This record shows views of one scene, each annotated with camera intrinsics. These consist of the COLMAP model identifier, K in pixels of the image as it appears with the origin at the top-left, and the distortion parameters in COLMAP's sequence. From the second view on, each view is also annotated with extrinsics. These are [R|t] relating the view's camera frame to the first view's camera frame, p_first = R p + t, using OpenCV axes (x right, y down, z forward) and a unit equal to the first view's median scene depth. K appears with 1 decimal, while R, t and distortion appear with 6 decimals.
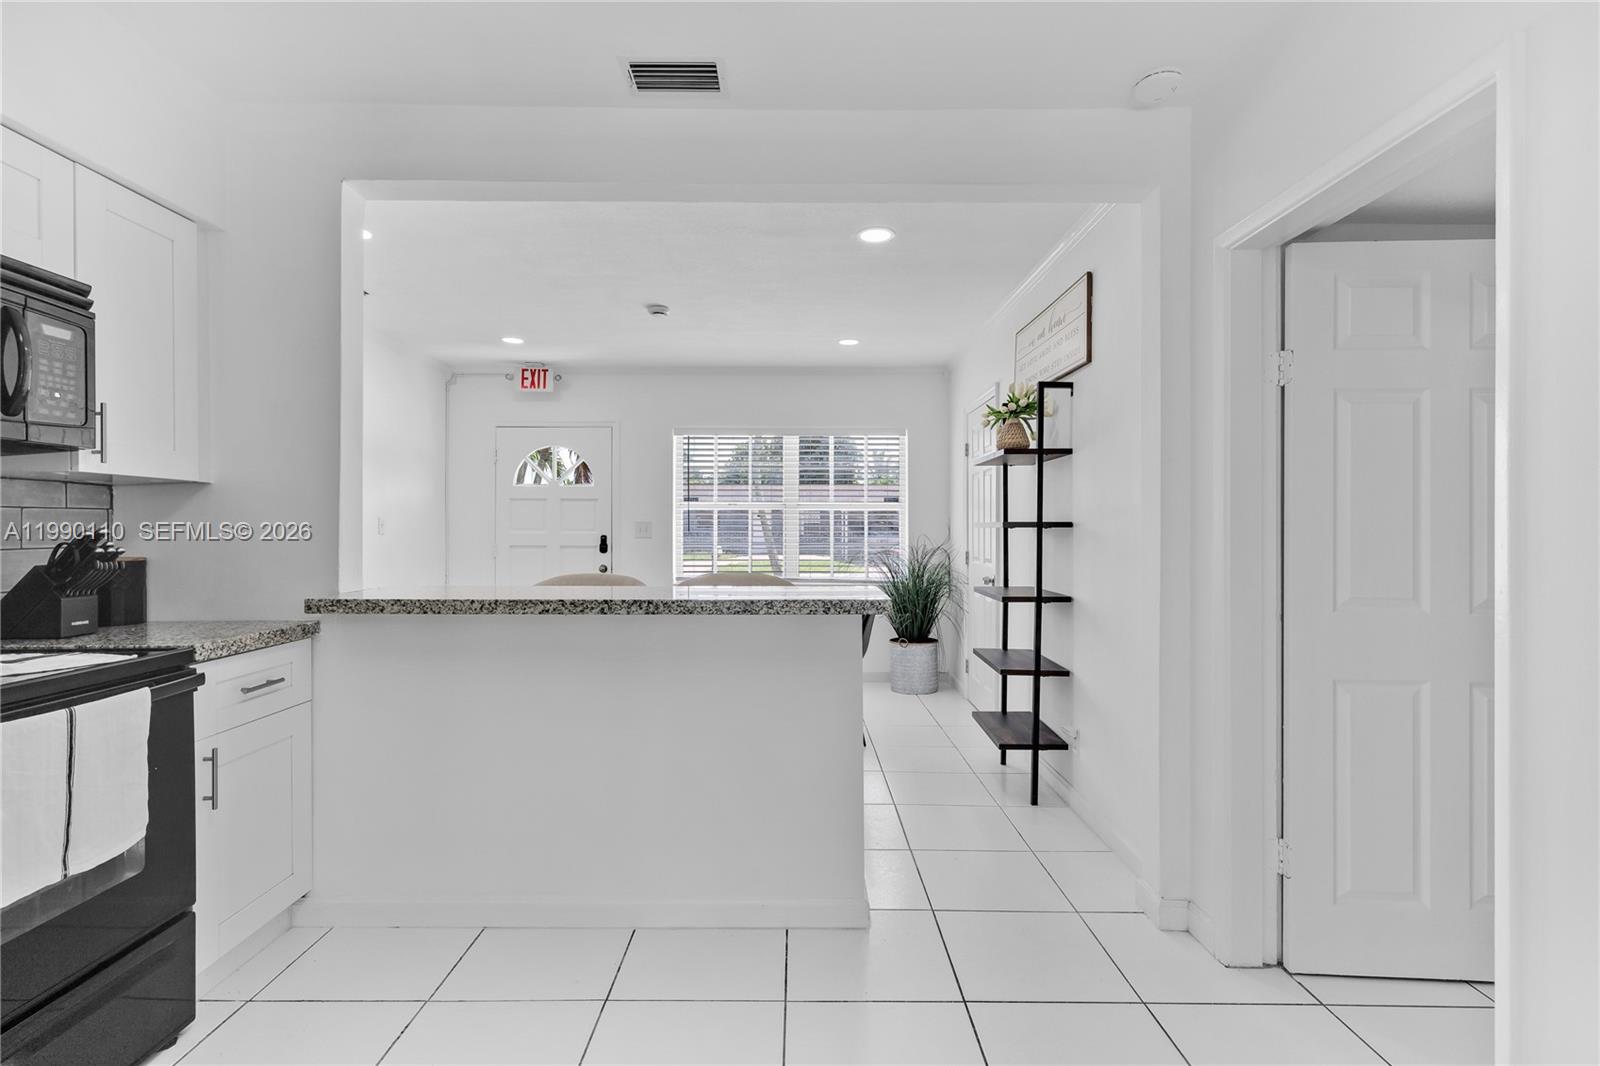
lens RADIAL K [[773.9, 0, 789.0], [0, 773.9, 529.4], [0, 0, 1]] dist [0.000584, -0.000052]
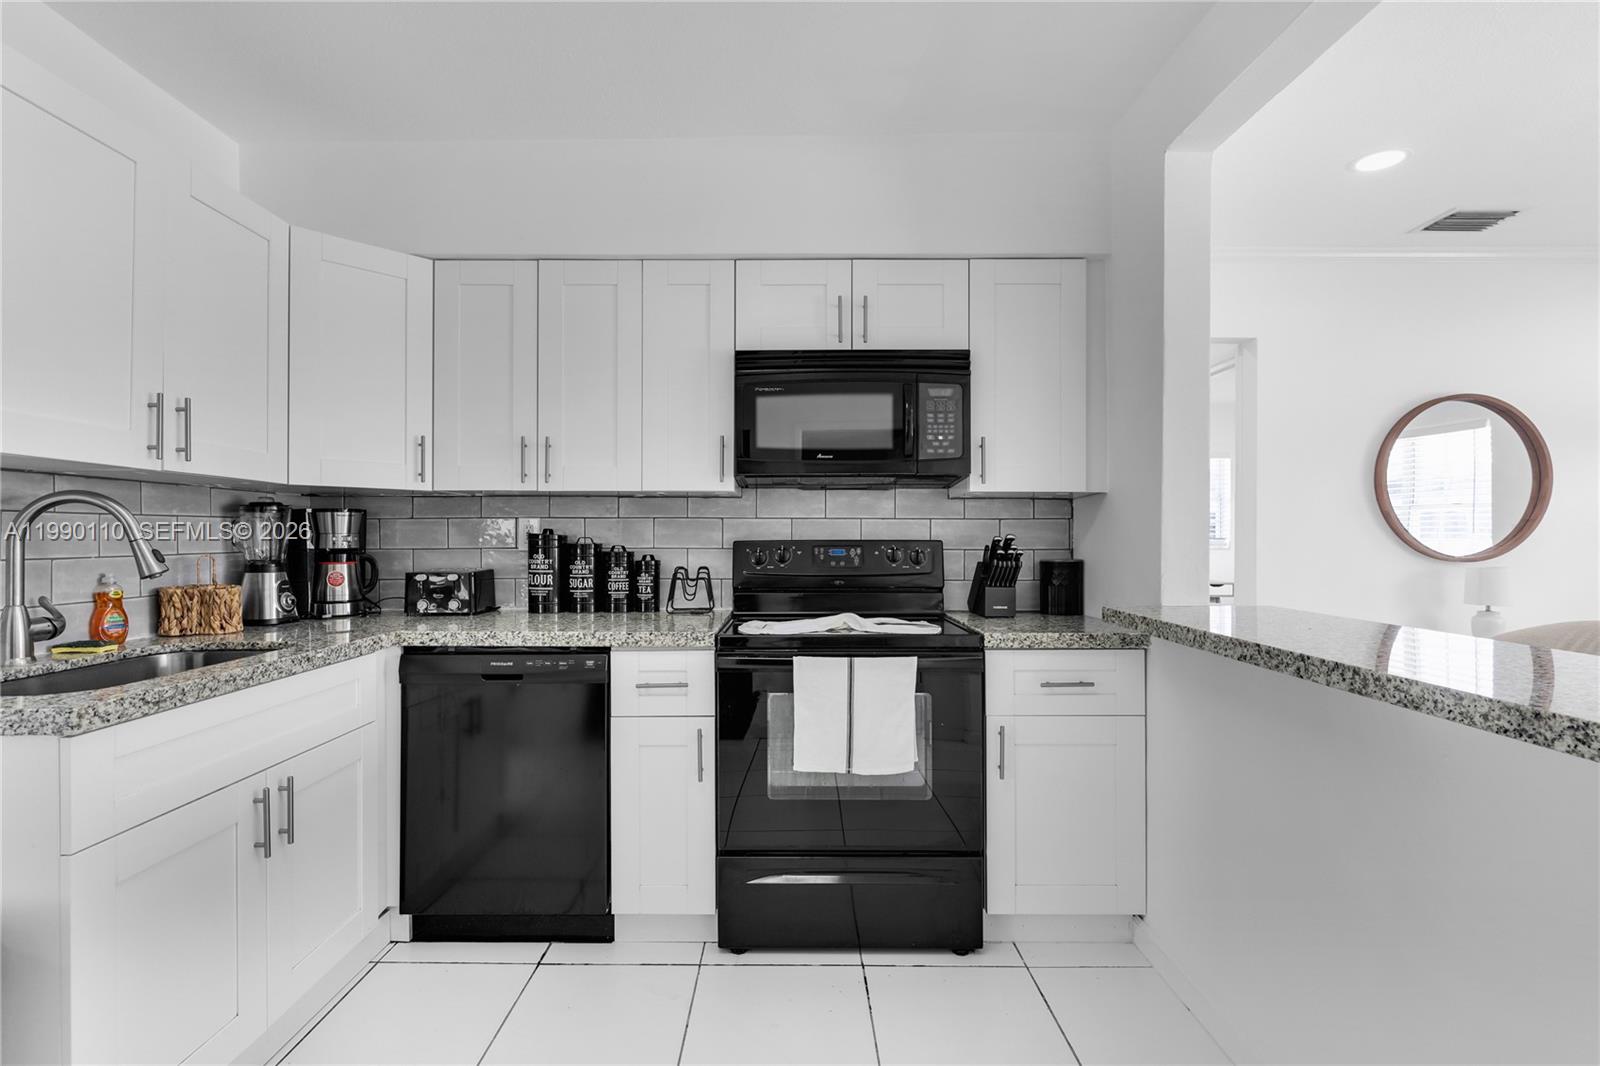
lens RADIAL K [[773.9, 0, 789.8], [0, 773.9, 536.2], [0, 0, 1]] dist [0.000584, -0.000052]
pose [[0.008218, 0.001958, -0.999964, 0.394876], [-0.002379, 0.999995, 0.001938, -0.000369], [0.999963, 0.002363, 0.008222, 0.662404]]
